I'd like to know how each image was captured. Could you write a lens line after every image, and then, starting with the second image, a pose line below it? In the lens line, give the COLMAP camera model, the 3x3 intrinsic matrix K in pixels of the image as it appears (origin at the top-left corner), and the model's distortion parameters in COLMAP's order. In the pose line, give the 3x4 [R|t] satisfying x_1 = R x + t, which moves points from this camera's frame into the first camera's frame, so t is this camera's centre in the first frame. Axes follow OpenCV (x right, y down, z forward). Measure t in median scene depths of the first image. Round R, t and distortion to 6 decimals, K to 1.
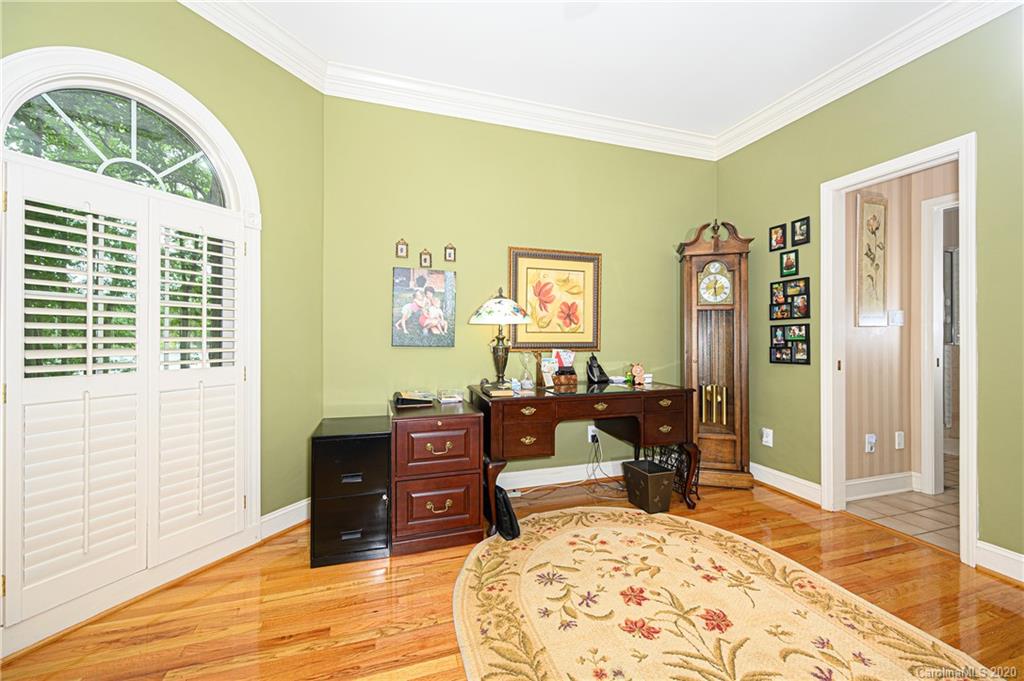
lens RADIAL K [[410.5, 0, 513.3], [0, 410.5, 337.3], [0, 0, 1]] dist [-0.005835, 0.000362]
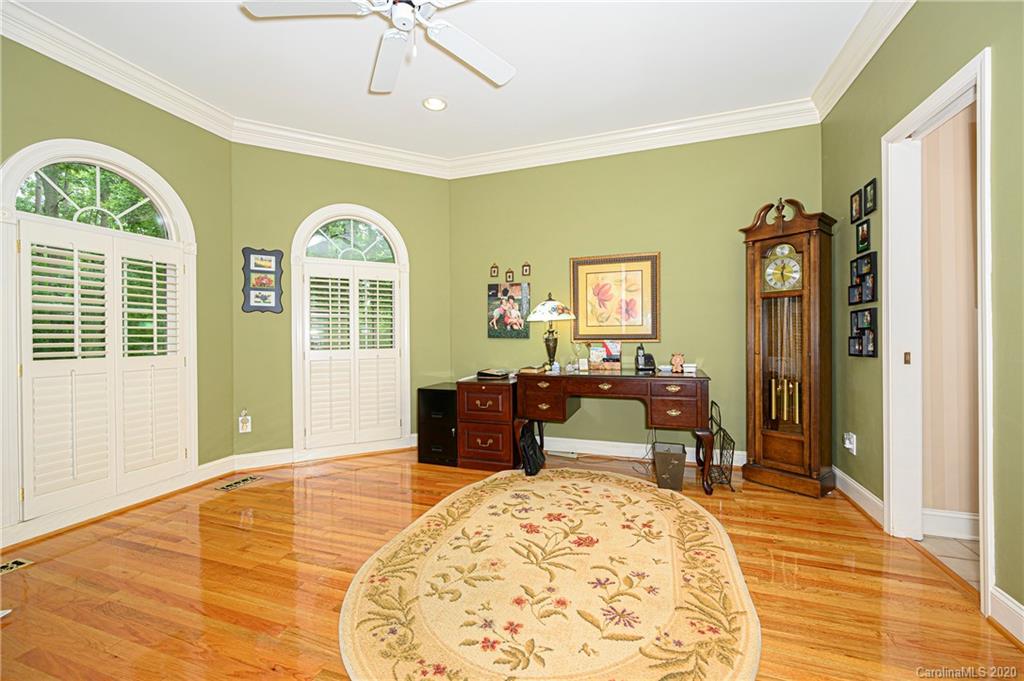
lens RADIAL K [[410.5, 0, 512.9], [0, 410.5, 338.5], [0, 0, 1]] dist [-0.005835, 0.000362]
pose [[0.792485, -0.006013, -0.609862, 0.659663], [0.011589, 0.999919, 0.005201, 0.016342], [0.609781, -0.011189, 0.792491, -0.107137]]
